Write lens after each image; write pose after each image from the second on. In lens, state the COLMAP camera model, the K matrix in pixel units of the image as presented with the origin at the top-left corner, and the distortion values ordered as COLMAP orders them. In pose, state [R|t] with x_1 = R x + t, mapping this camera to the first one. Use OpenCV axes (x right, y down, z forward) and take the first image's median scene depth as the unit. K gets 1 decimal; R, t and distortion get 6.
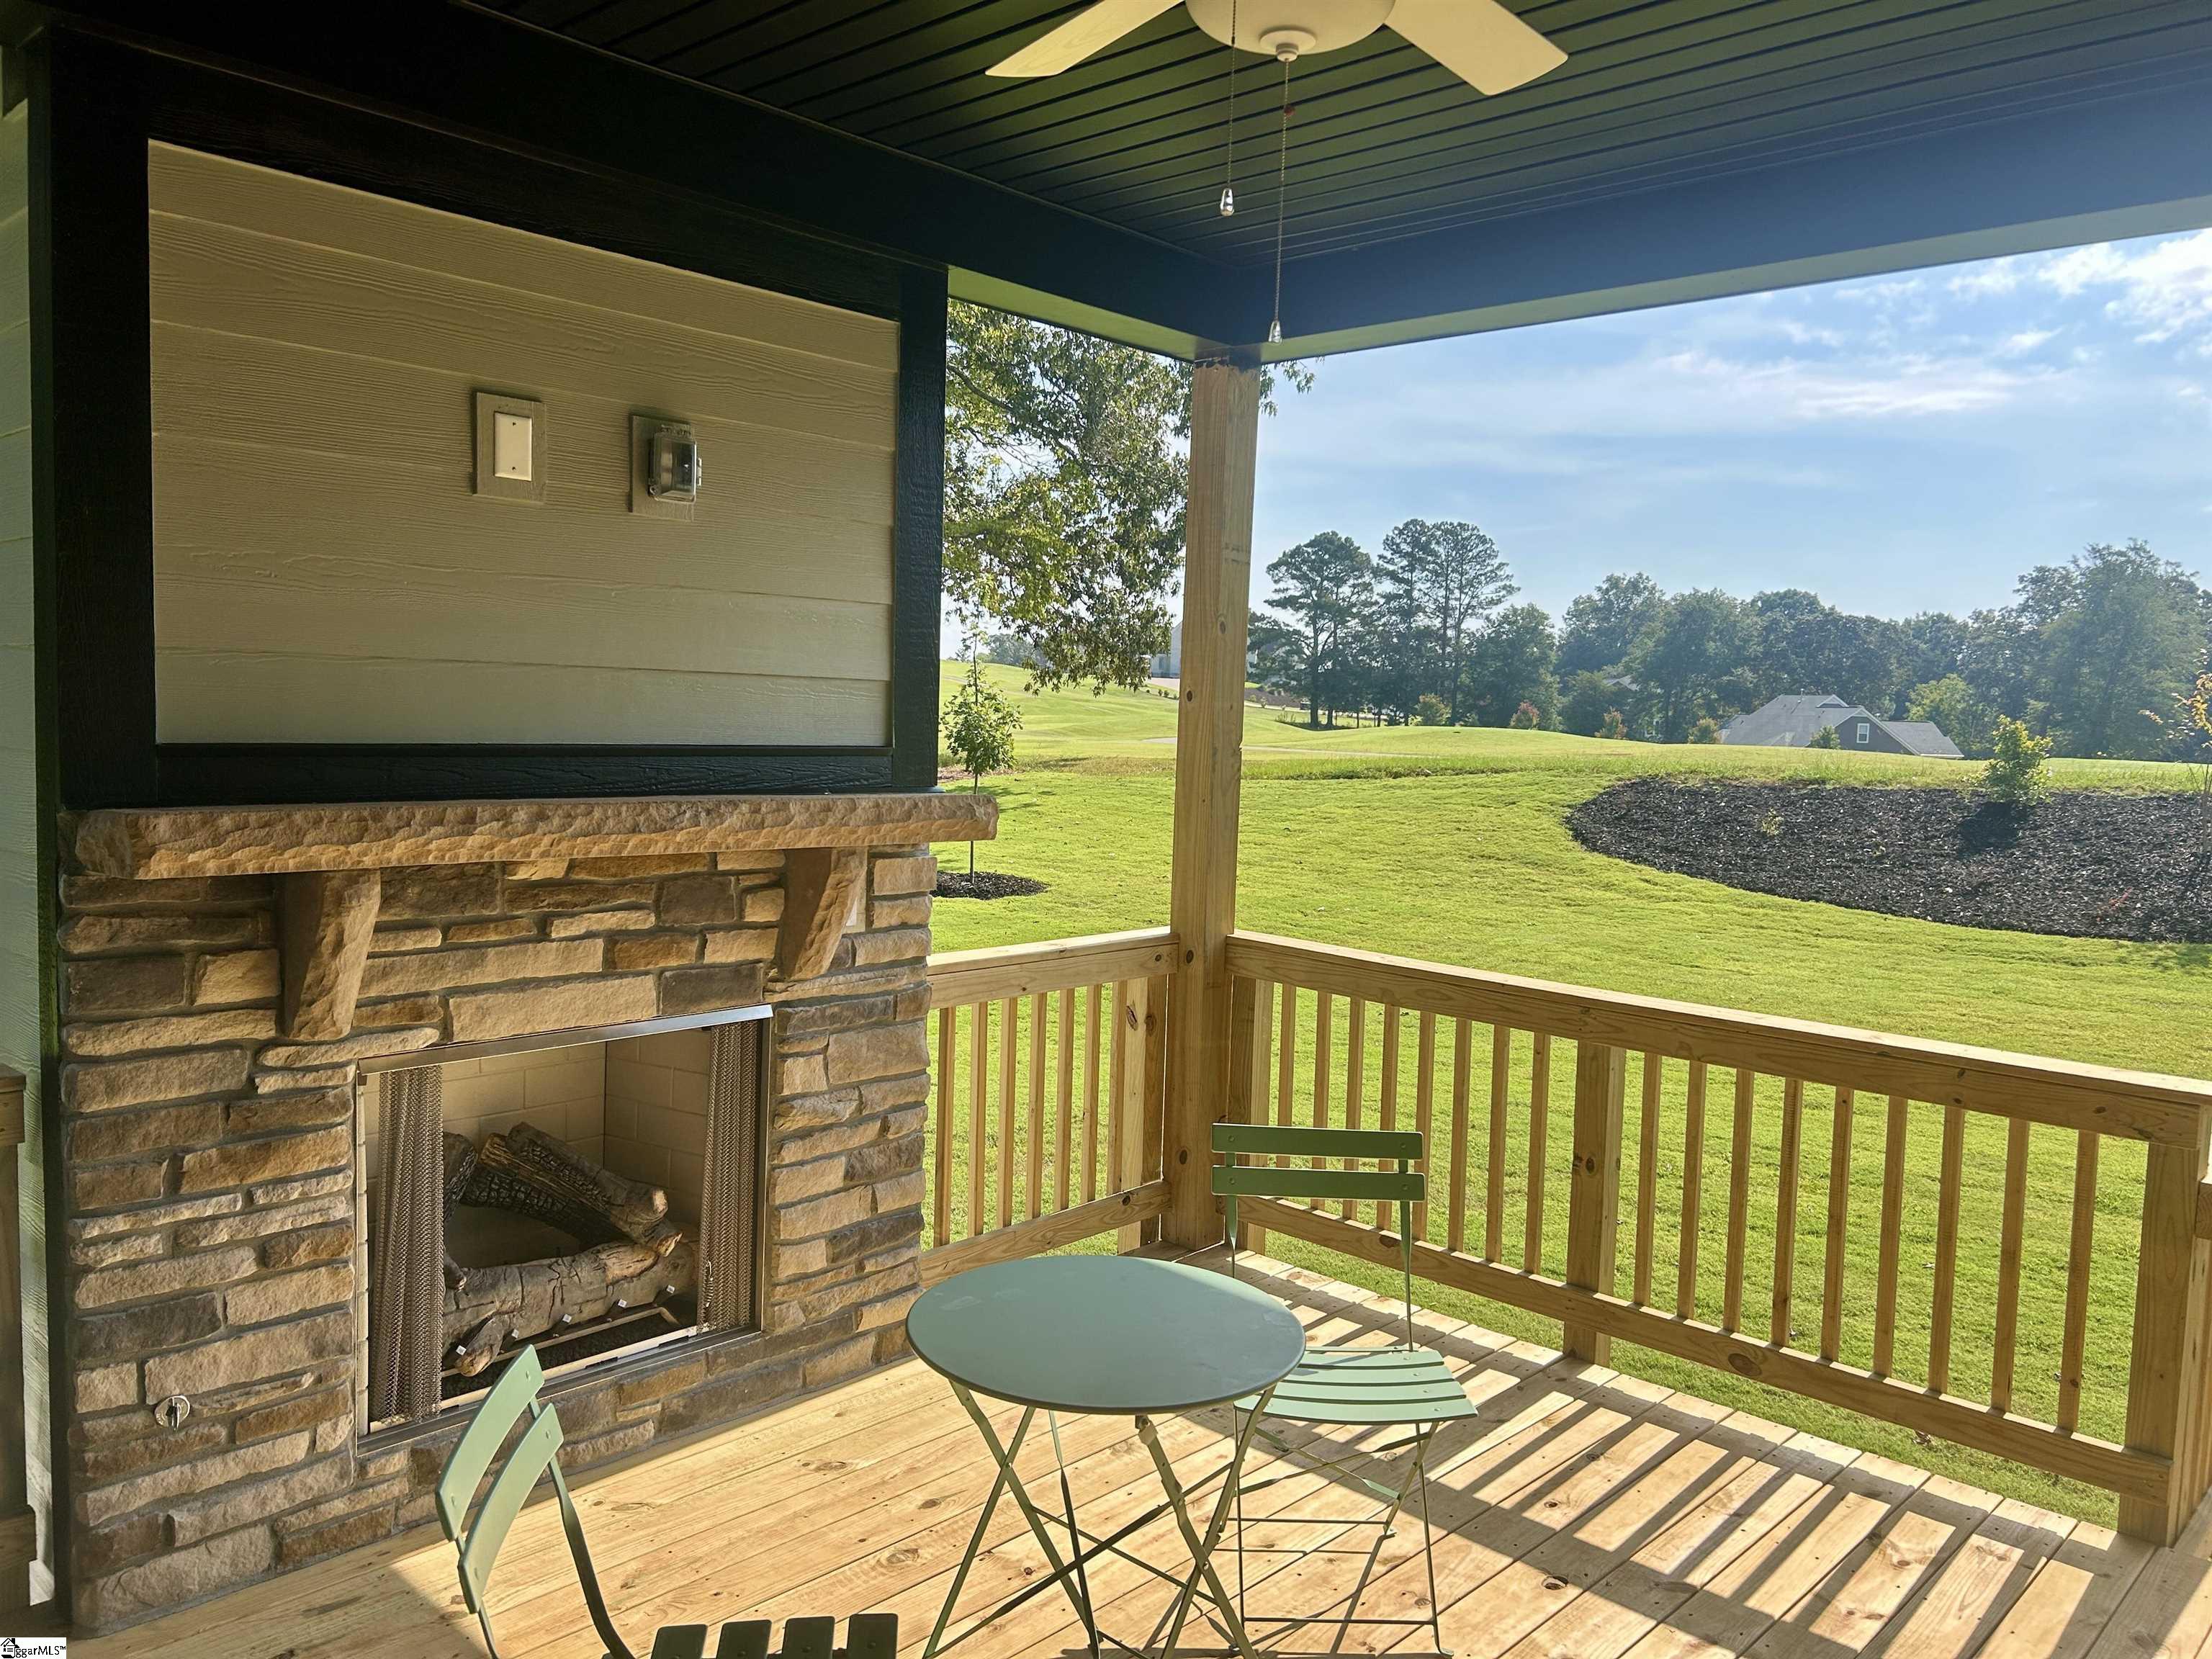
lens RADIAL K [[1668.0, 0, 1089.0], [0, 1668.0, 848.4], [0, 0, 1]] dist [0.049477, -0.046857]
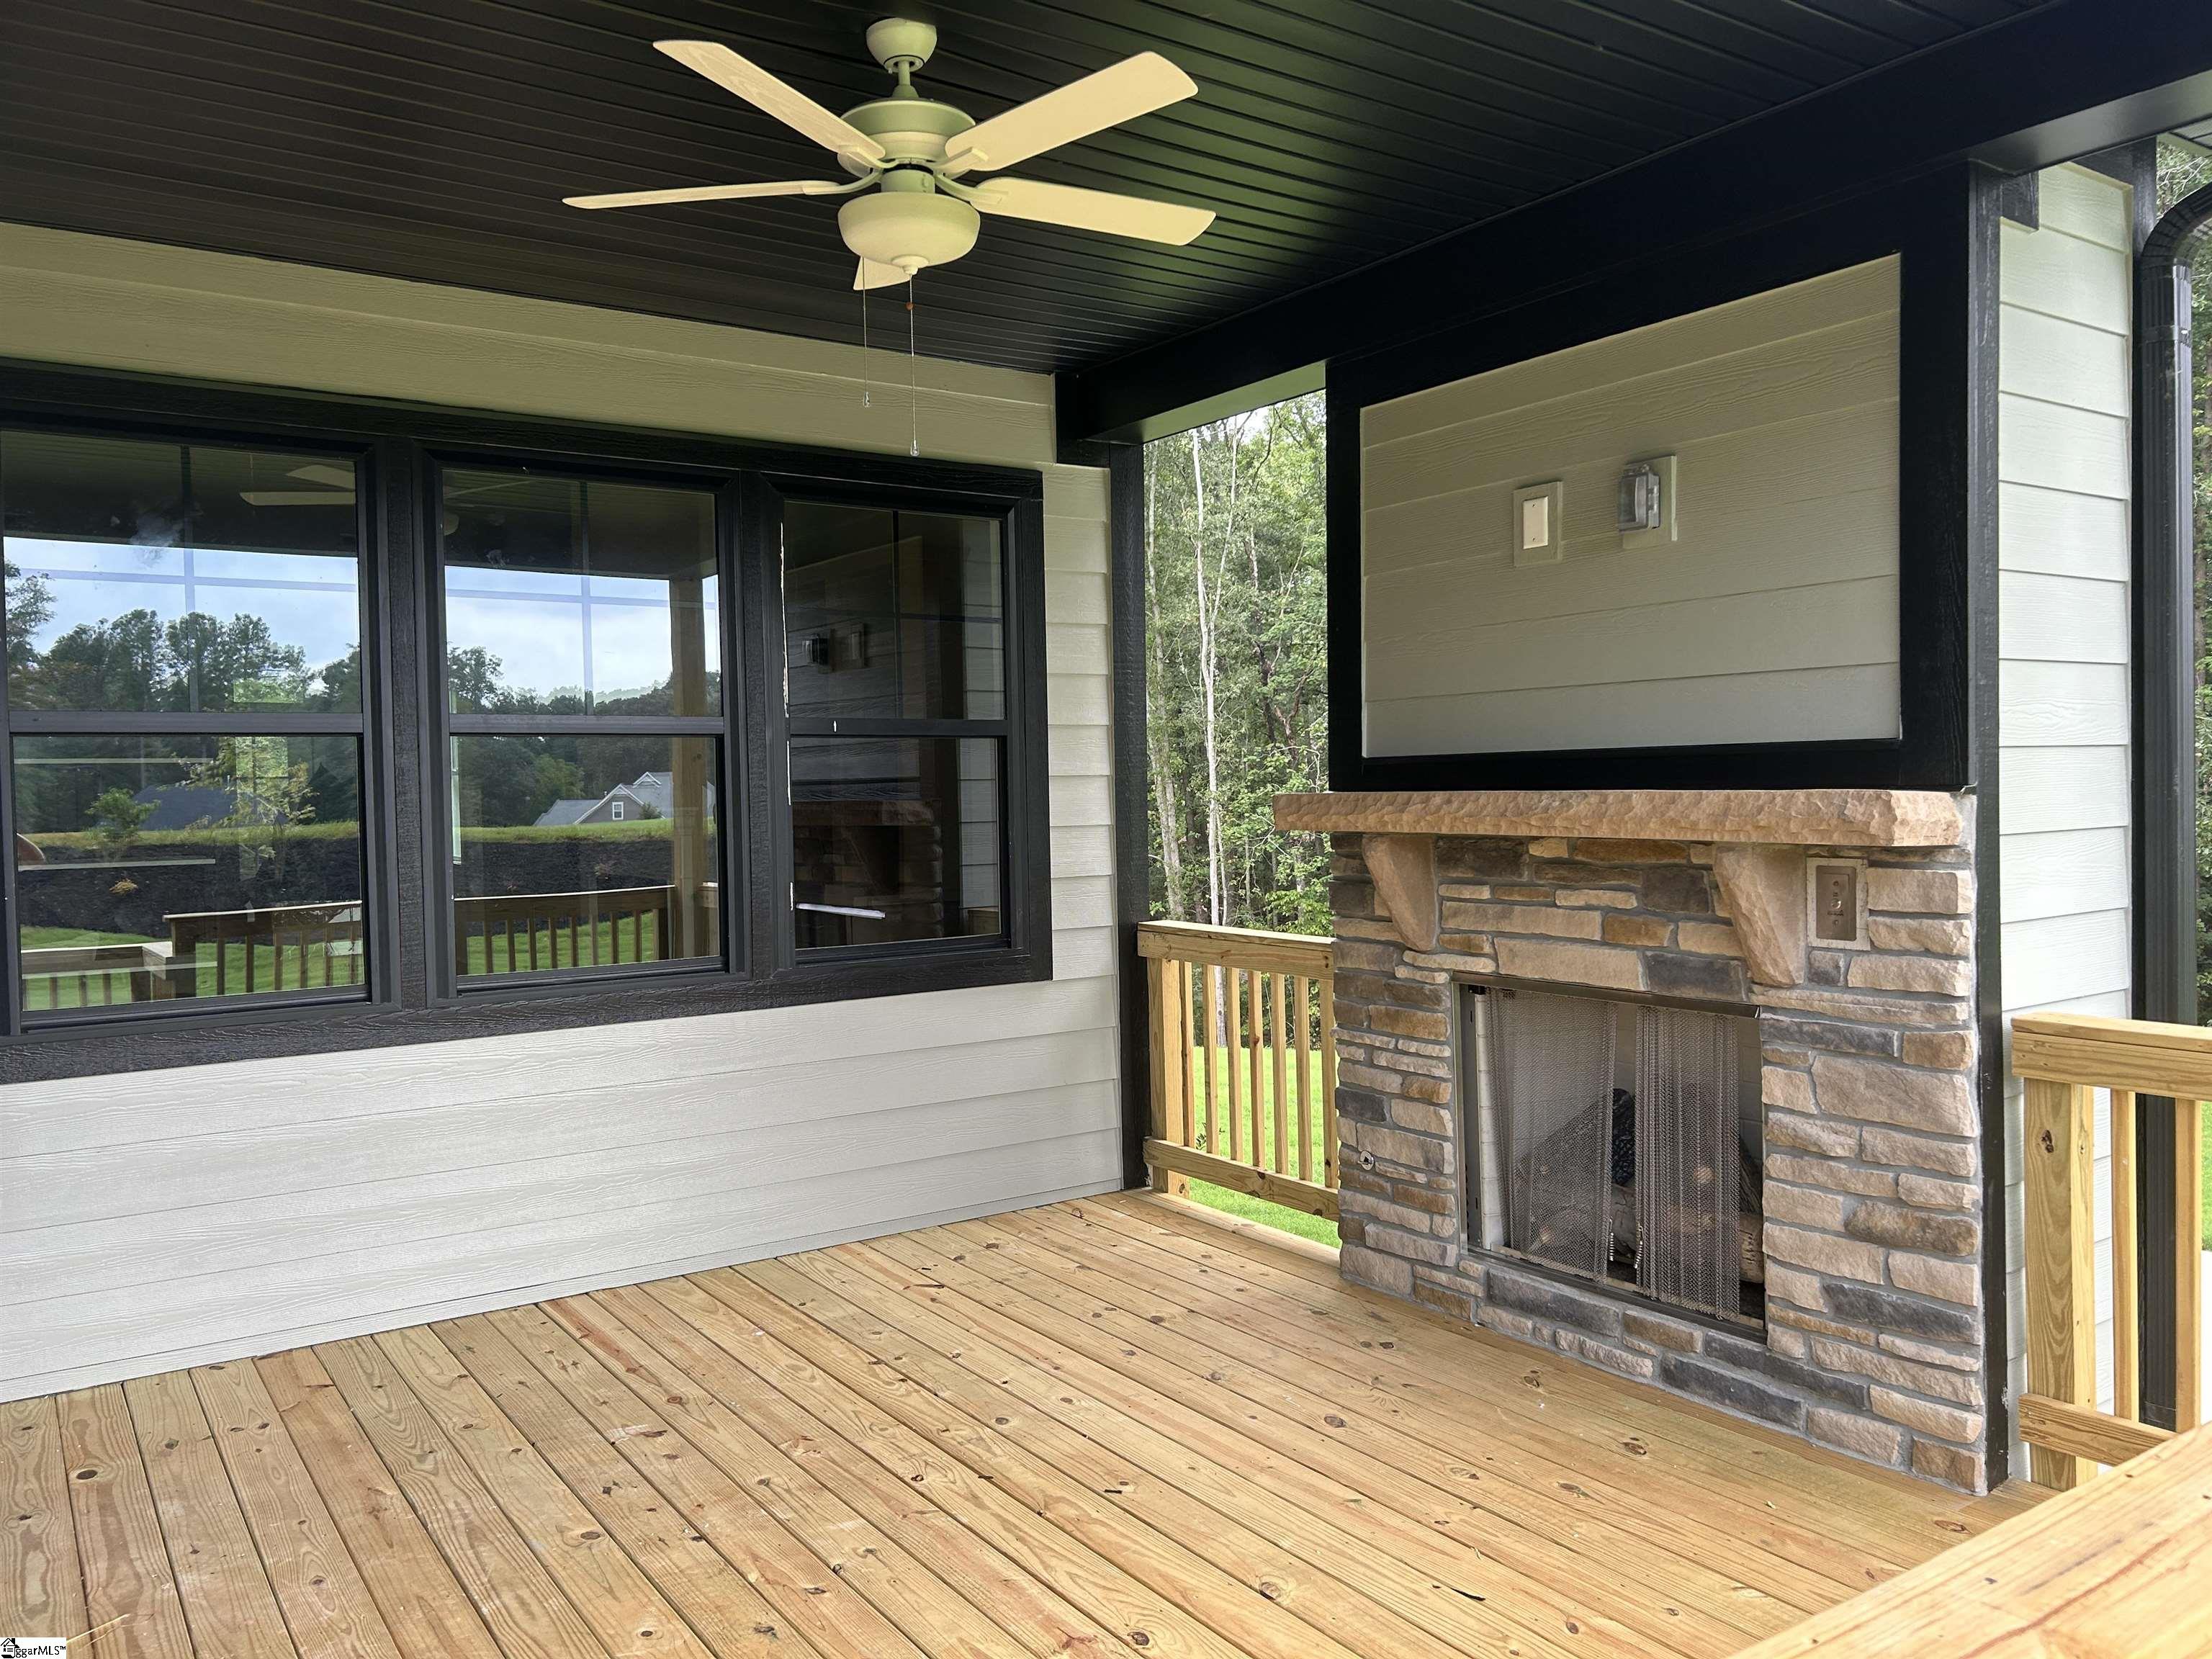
lens RADIAL K [[1668.0, 0, 1092.4], [0, 1668.0, 836.0], [0, 0, 1]] dist [0.049477, -0.046857]
pose [[-0.228779, 0.003401, -0.973472, 0.126881], [-0.072224, 0.997179, 0.020457, 0.000240], [0.970796, 0.074989, -0.227888, 0.123815]]
